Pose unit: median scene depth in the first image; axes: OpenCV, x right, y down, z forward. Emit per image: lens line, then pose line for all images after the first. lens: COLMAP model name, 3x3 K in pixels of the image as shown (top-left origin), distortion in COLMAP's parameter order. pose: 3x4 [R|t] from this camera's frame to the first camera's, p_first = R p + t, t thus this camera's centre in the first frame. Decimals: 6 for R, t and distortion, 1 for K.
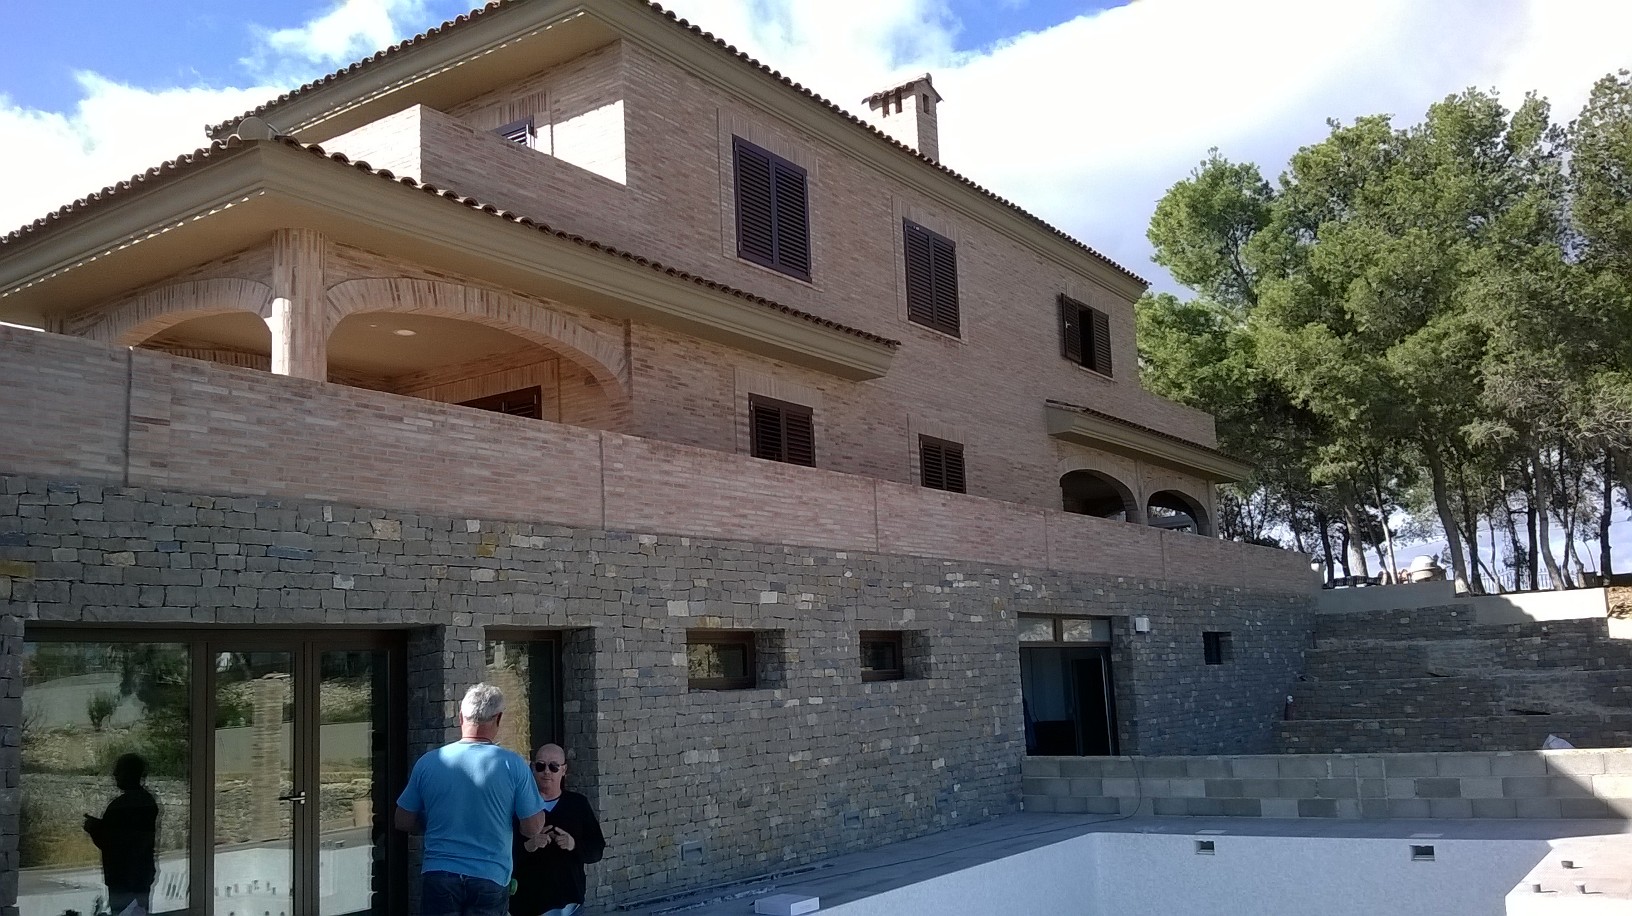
lens RADIAL K [[1409.8, 0, 845.3], [0, 1409.8, 450.8], [0, 0, 1]] dist [-0.006356, -0.093013]
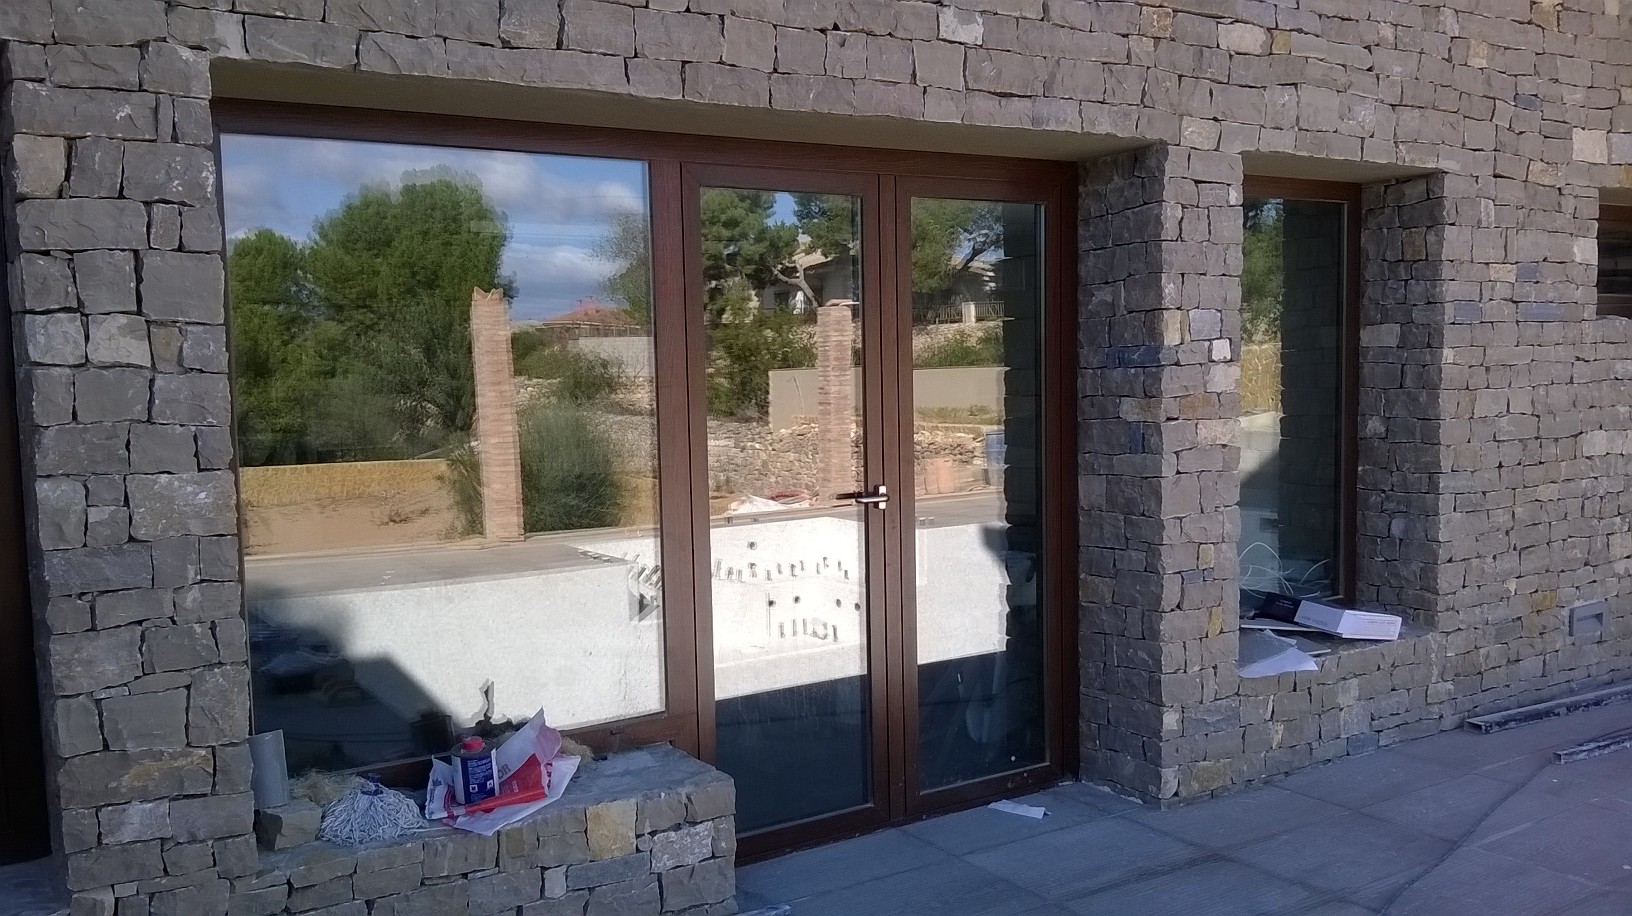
lens RADIAL K [[1409.8, 0, 812.5], [0, 1409.8, 441.6], [0, 0, 1]] dist [-0.006356, -0.093013]
pose [[0.917371, 0.055889, -0.394089, -0.181307], [0.037156, 0.973746, 0.224586, 0.098768], [0.396294, -0.220671, 0.891210, 0.465290]]
